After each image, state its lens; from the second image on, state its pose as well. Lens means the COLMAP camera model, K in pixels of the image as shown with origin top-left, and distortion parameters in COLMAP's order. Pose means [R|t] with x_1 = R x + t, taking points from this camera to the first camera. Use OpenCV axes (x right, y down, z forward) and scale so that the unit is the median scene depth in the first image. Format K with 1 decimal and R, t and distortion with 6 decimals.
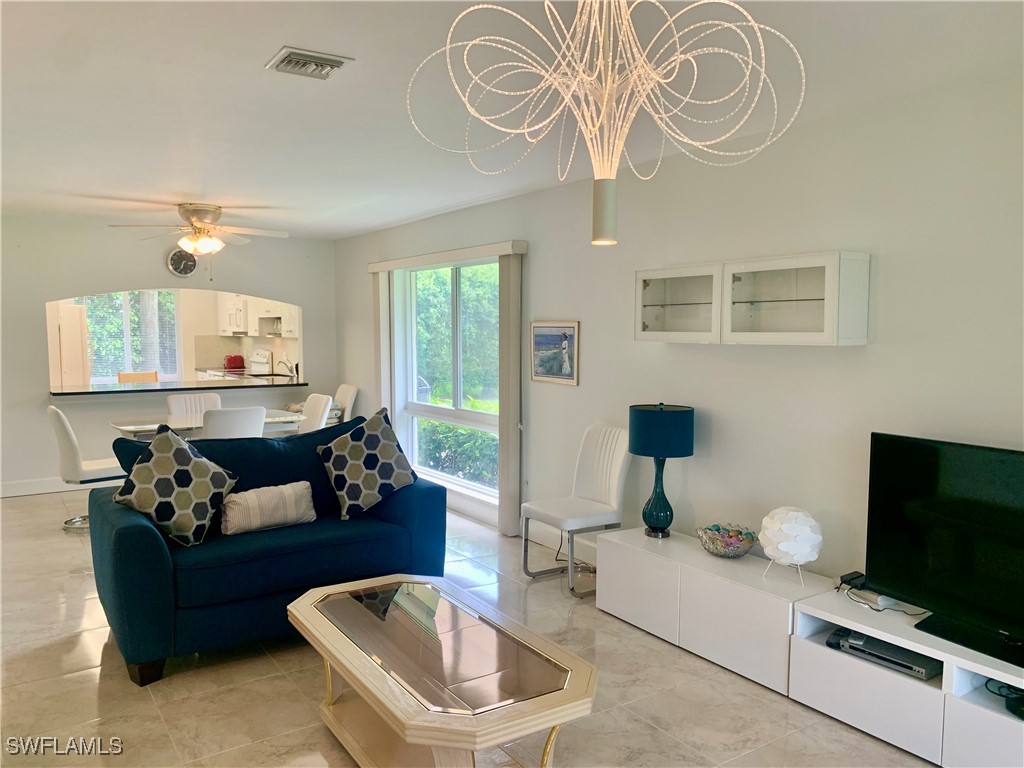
lens RADIAL K [[779.0, 0, 507.3], [0, 779.0, 385.9], [0, 0, 1]] dist [0.036611, -0.061540]
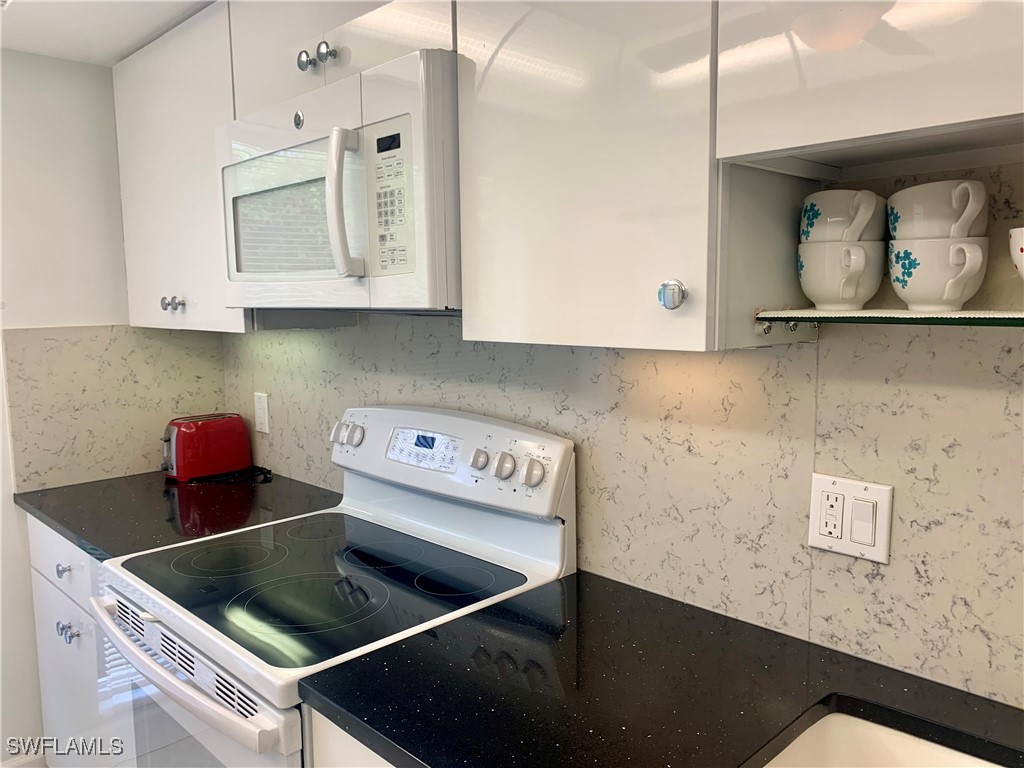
lens RADIAL K [[779.3, 0, 508.7], [0, 779.3, 374.1], [0, 0, 1]] dist [0.132502, -0.293945]
pose [[0.981737, -0.030056, 0.187855, -0.288947], [0.025207, 0.999286, 0.028147, -0.051300], [-0.188567, -0.022897, 0.981793, 0.721596]]
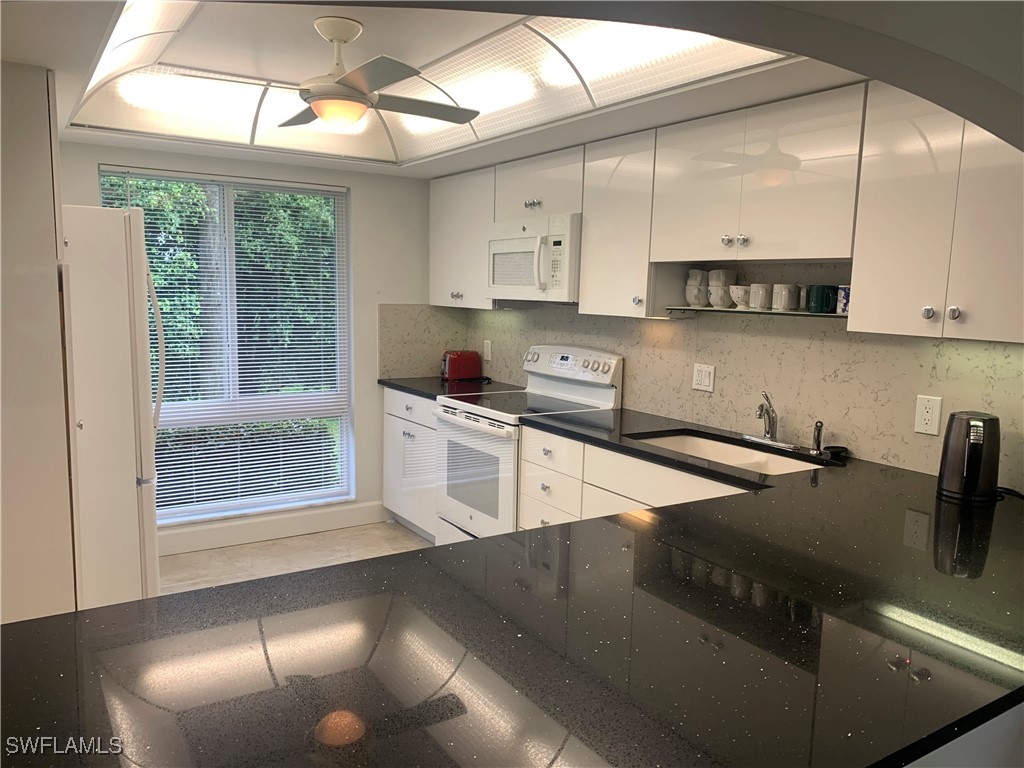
lens RADIAL K [[779.0, 0, 507.3], [0, 779.0, 385.9], [0, 0, 1]] dist [0.036611, -0.061540]
pose [[0.999590, 0.027486, -0.008014, -0.299453], [-0.027060, 0.998423, 0.049190, -0.039106], [0.009354, -0.048953, 0.998757, 0.524446]]
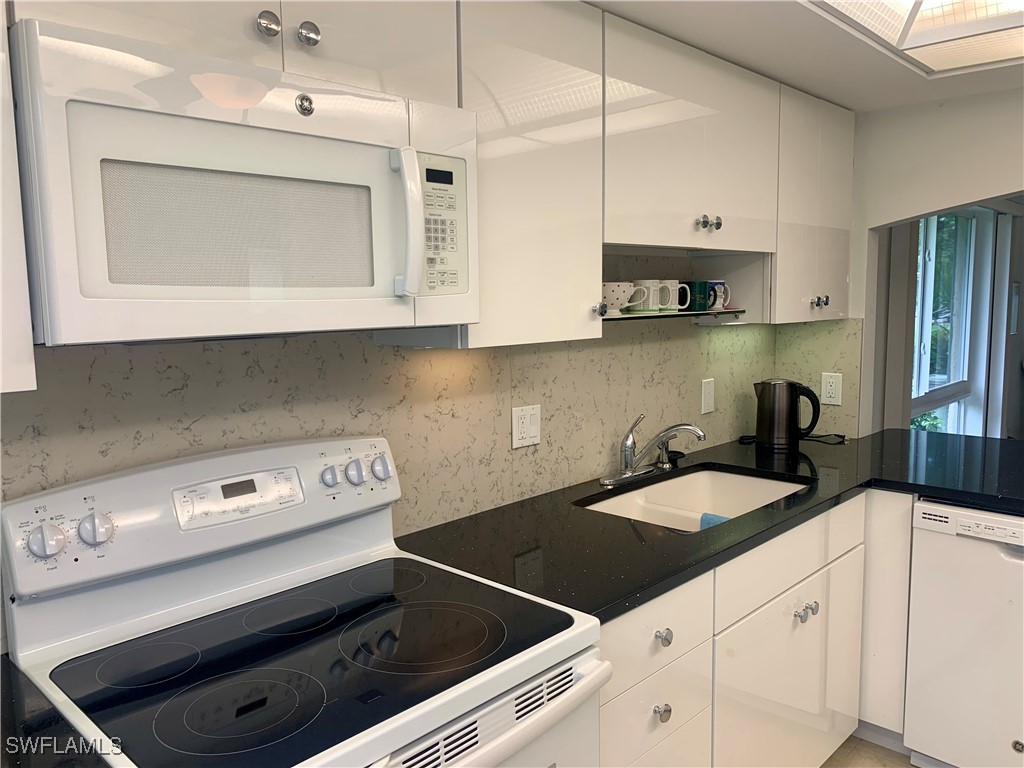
lens RADIAL K [[779.0, 0, 507.3], [0, 779.0, 385.9], [0, 0, 1]] dist [0.036611, -0.061540]
pose [[-0.223226, -0.109190, 0.968632, -0.404284], [0.085884, 0.987639, 0.131125, -0.063523], [-0.970976, 0.112460, -0.211089, 0.849470]]
